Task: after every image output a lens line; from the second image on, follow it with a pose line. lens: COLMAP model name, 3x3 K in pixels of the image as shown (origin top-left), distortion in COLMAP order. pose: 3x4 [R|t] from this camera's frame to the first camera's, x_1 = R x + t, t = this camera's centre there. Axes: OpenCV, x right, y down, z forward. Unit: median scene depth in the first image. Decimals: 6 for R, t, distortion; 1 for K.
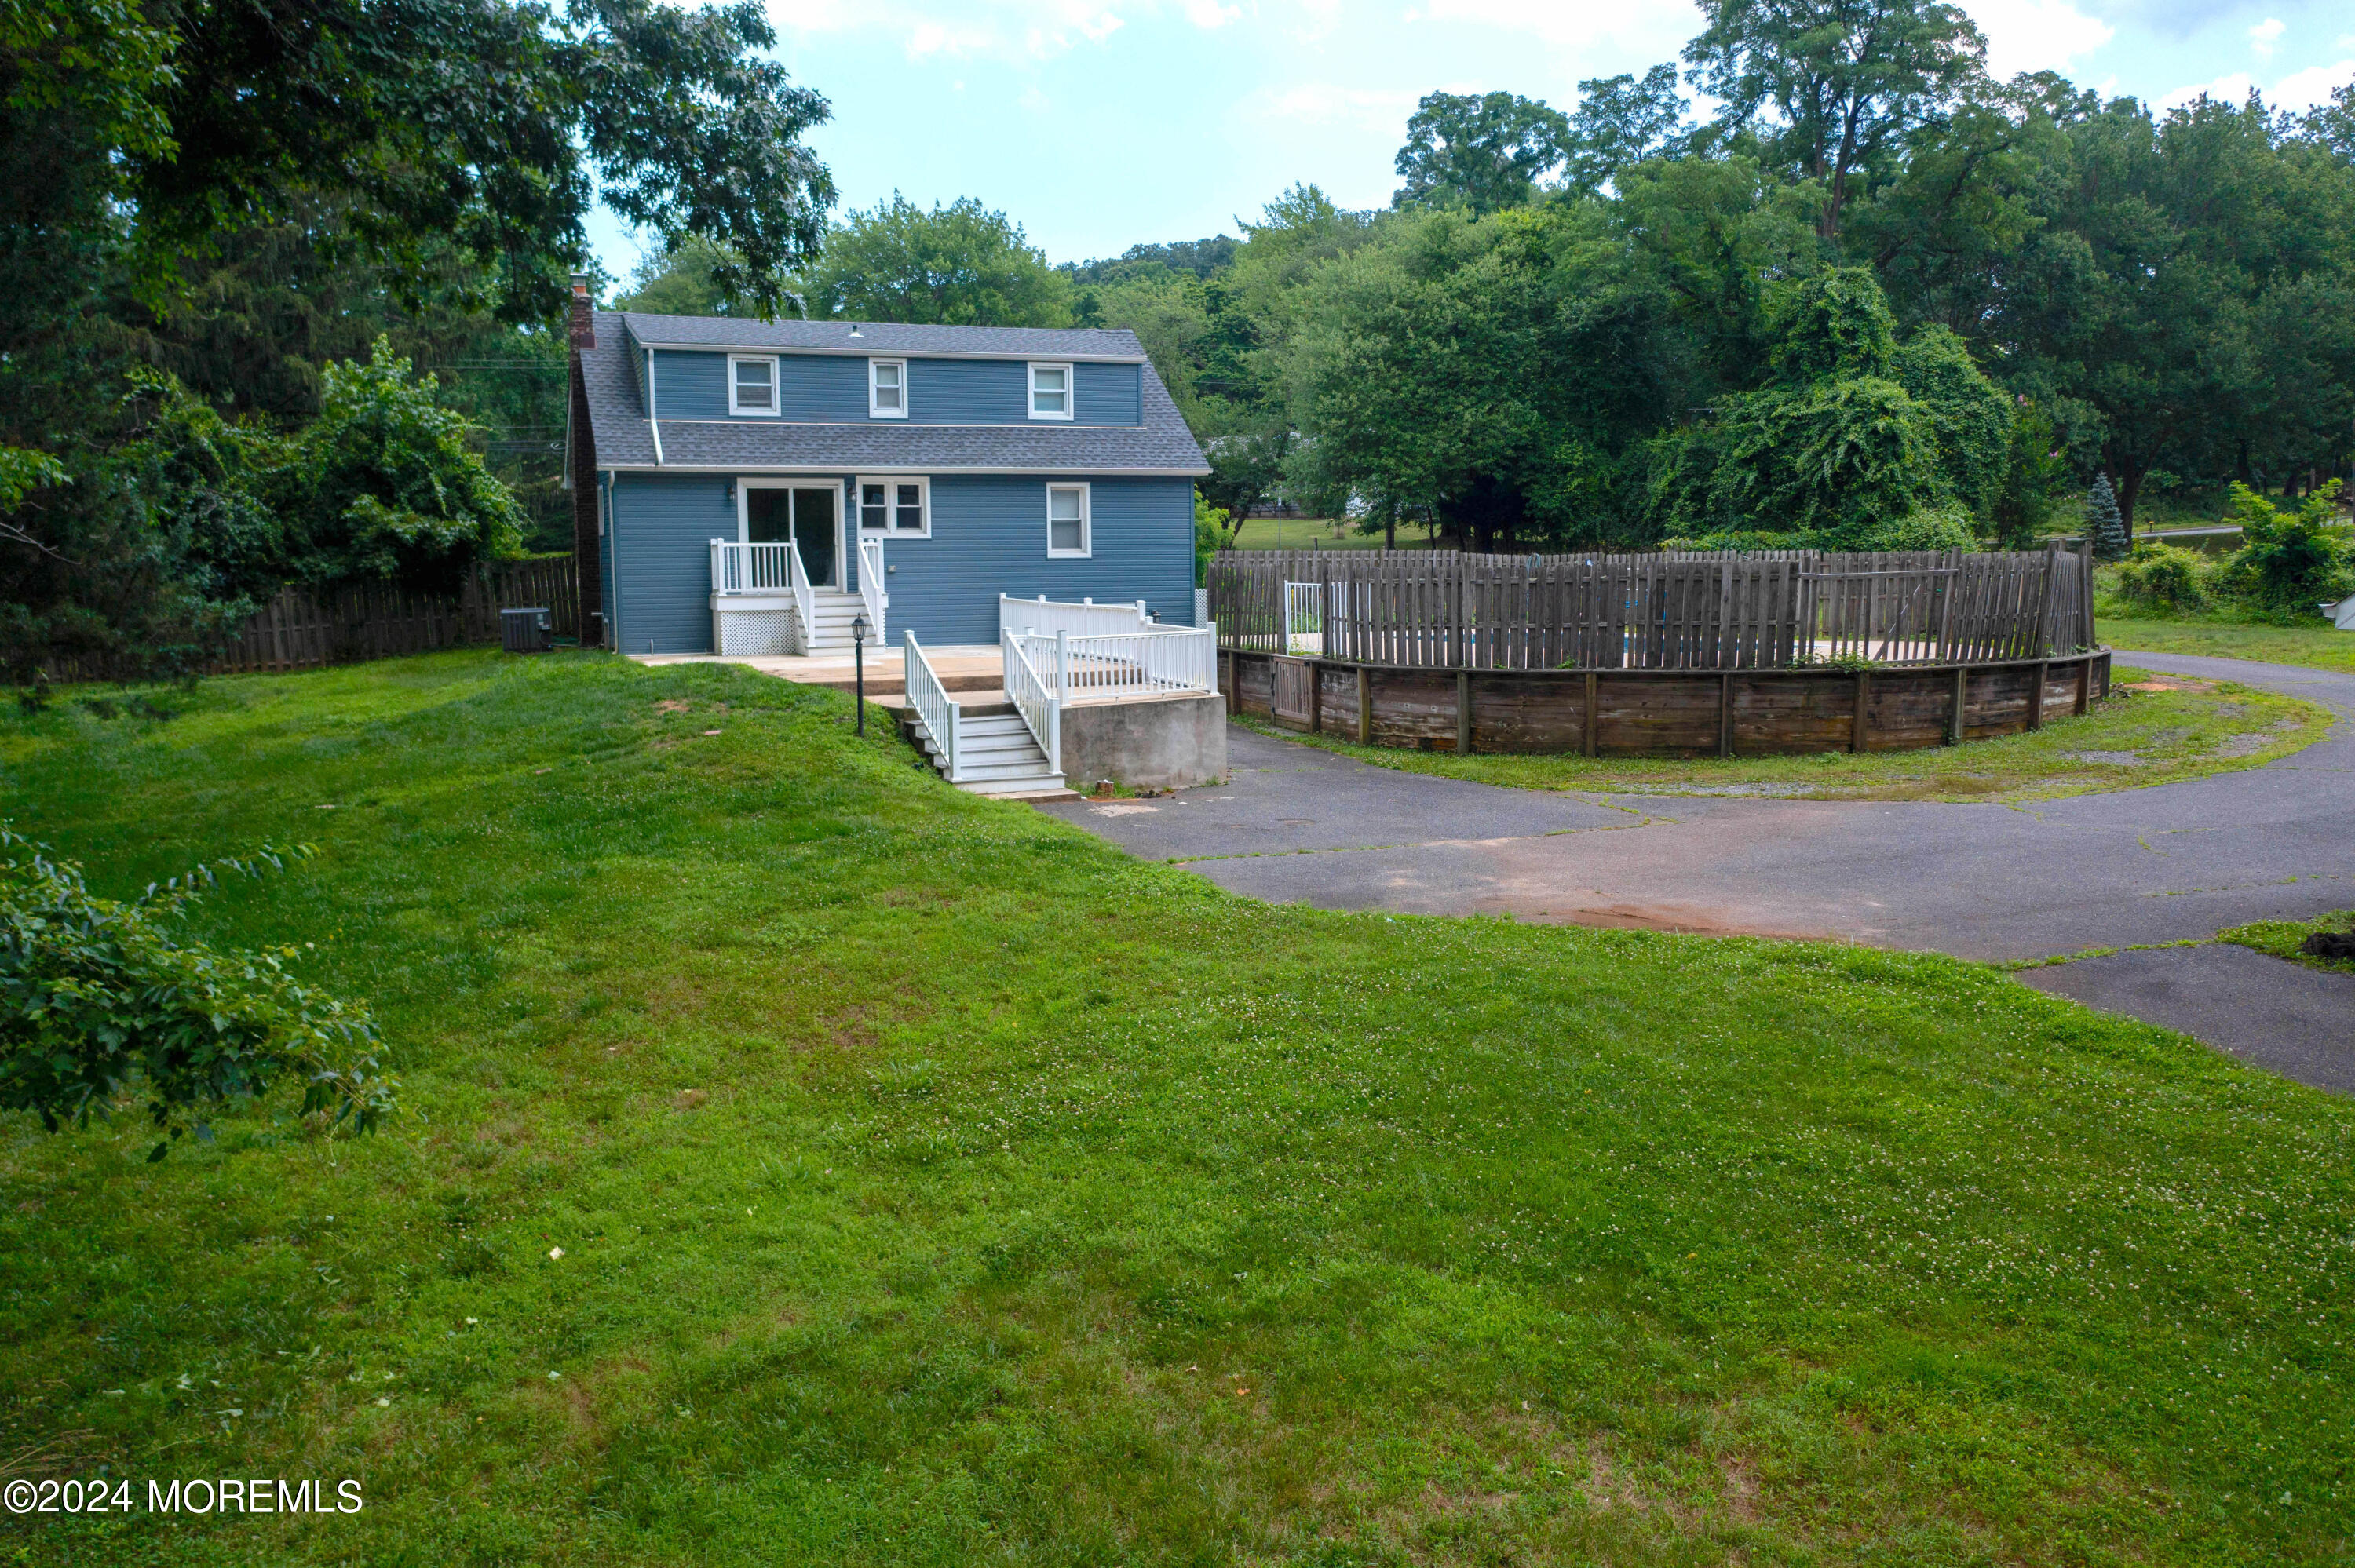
lens RADIAL K [[1837.6, 0, 1177.5], [0, 1837.6, 784.0], [0, 0, 1]] dist [-0.027385, 0.015161]
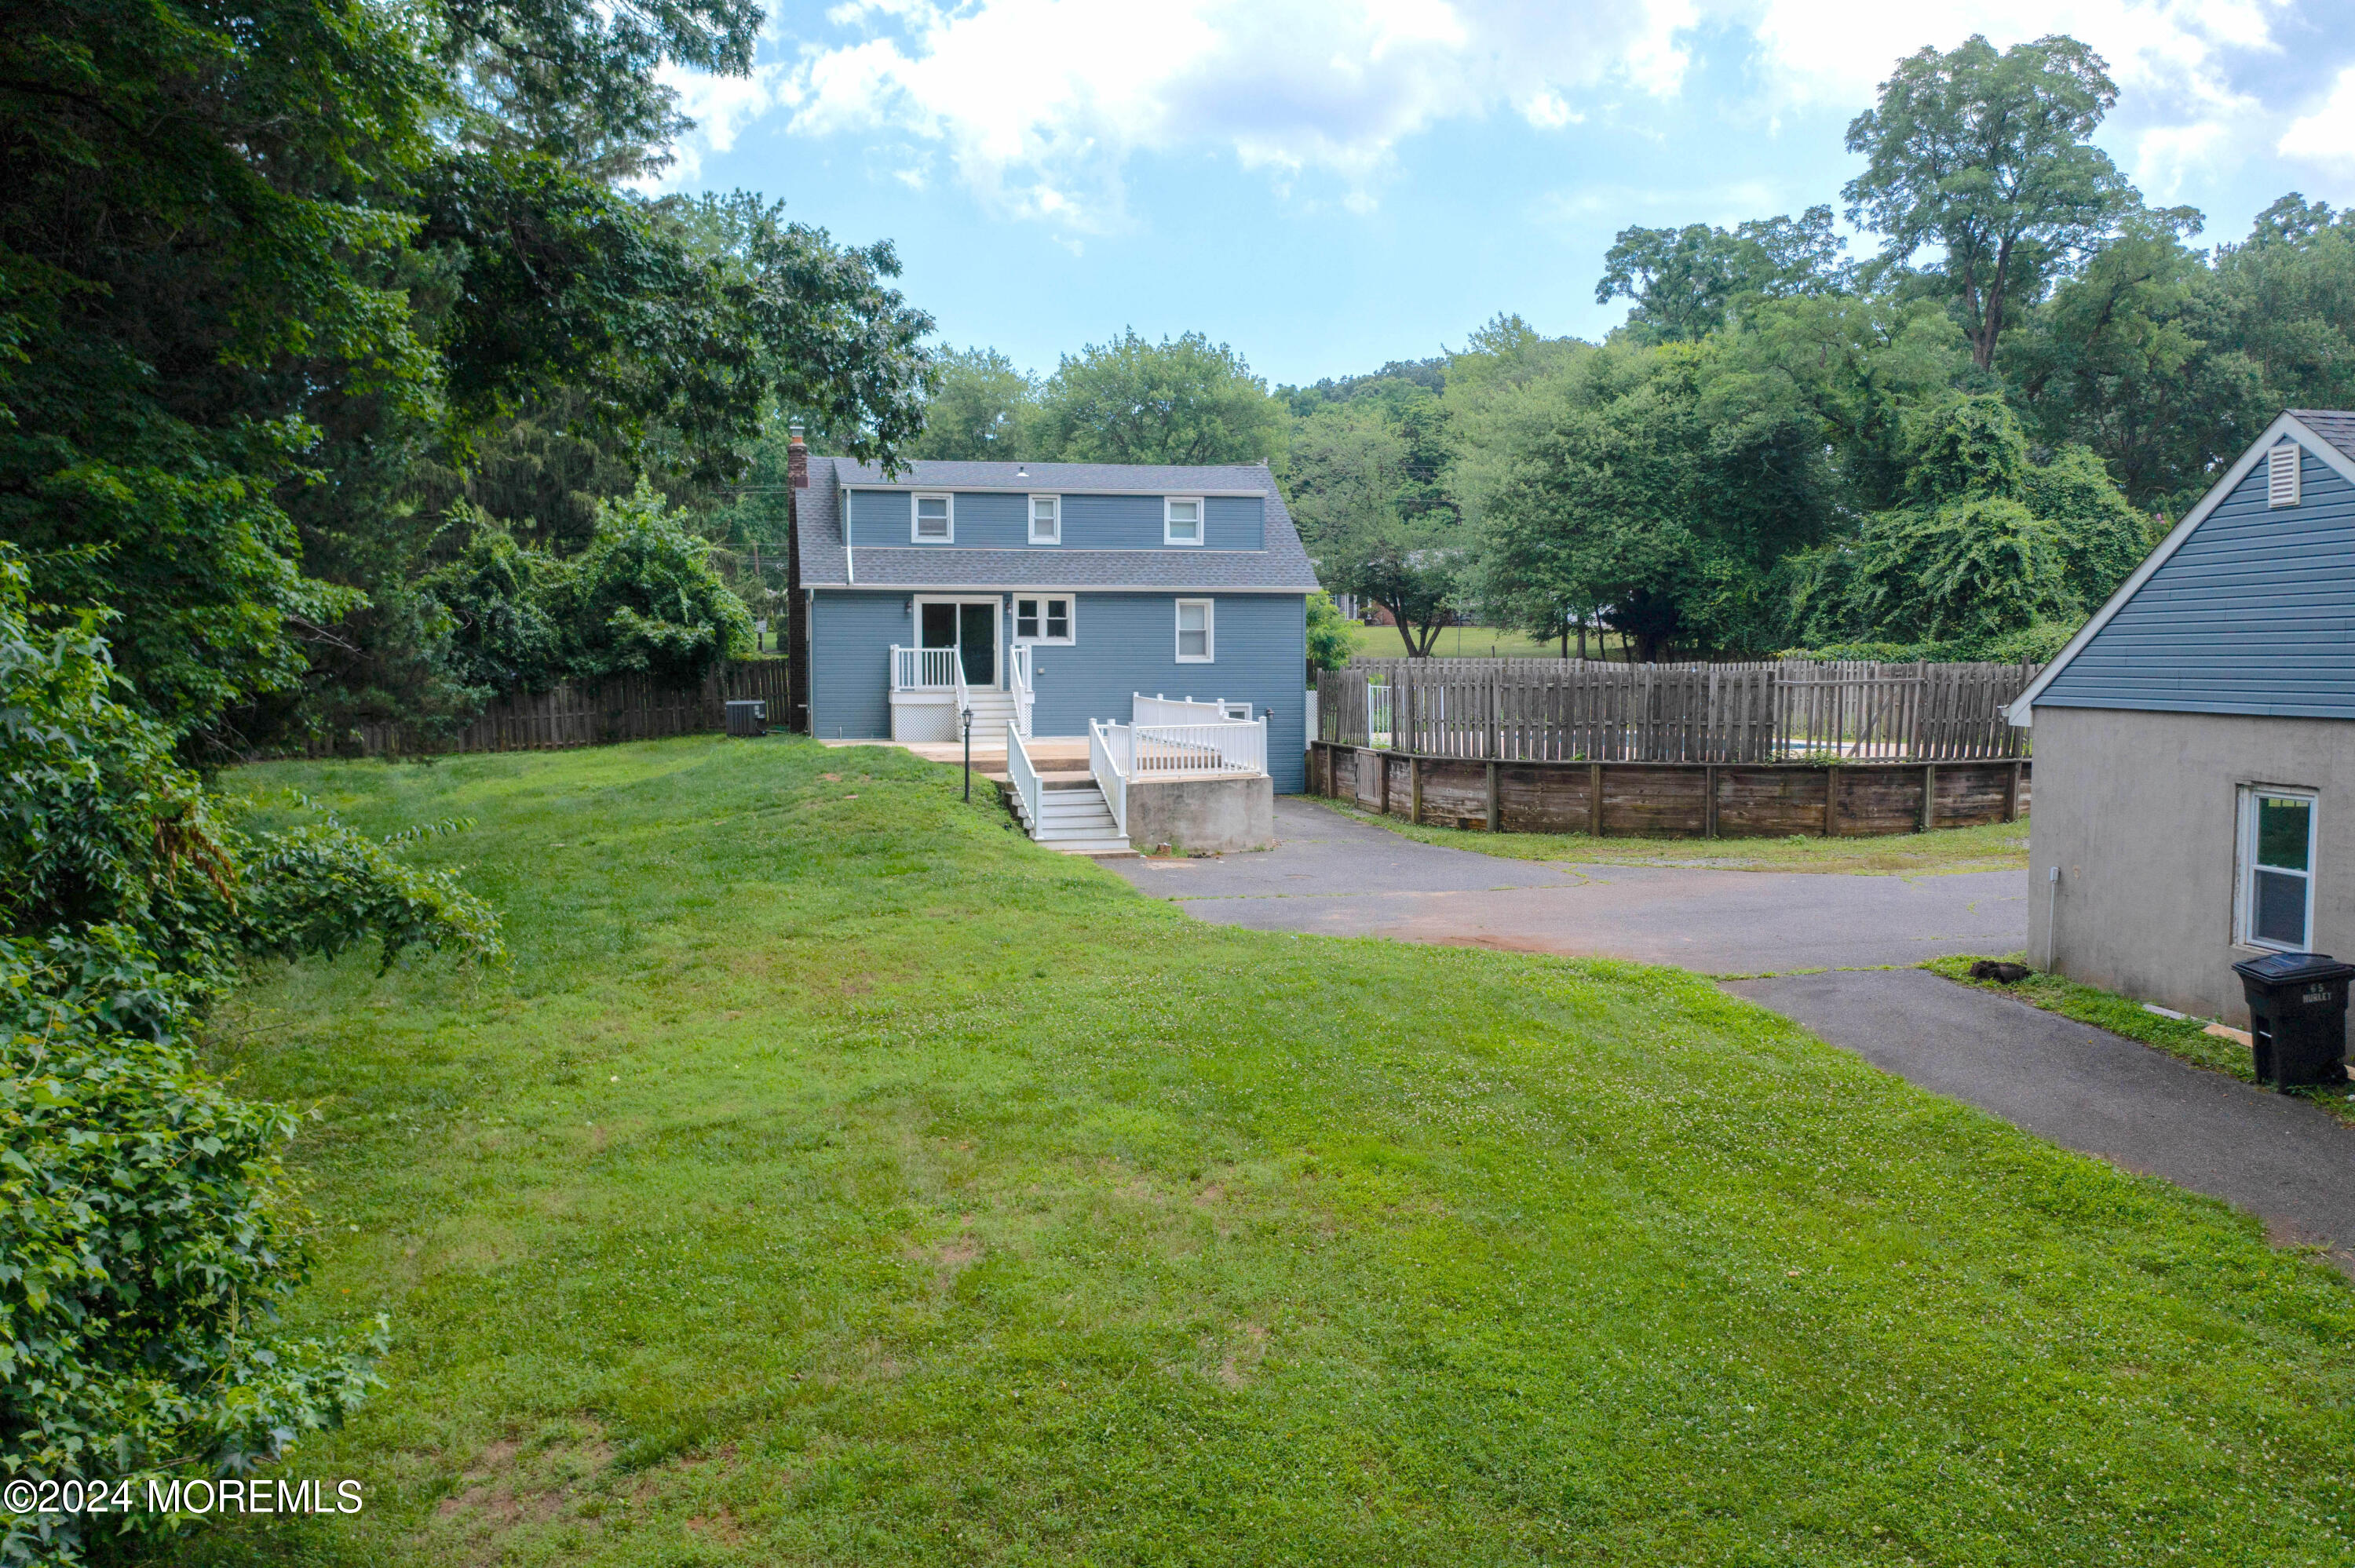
lens RADIAL K [[1823.0, 0, 1177.5], [0, 1823.0, 784.0], [0, 0, 1]] dist [-0.020868, 0.000680]
pose [[0.989299, 0.017442, -0.144854, 0.104959], [-0.025513, 0.998212, -0.054050, 0.017498], [0.143652, 0.057168, 0.987976, -0.149491]]
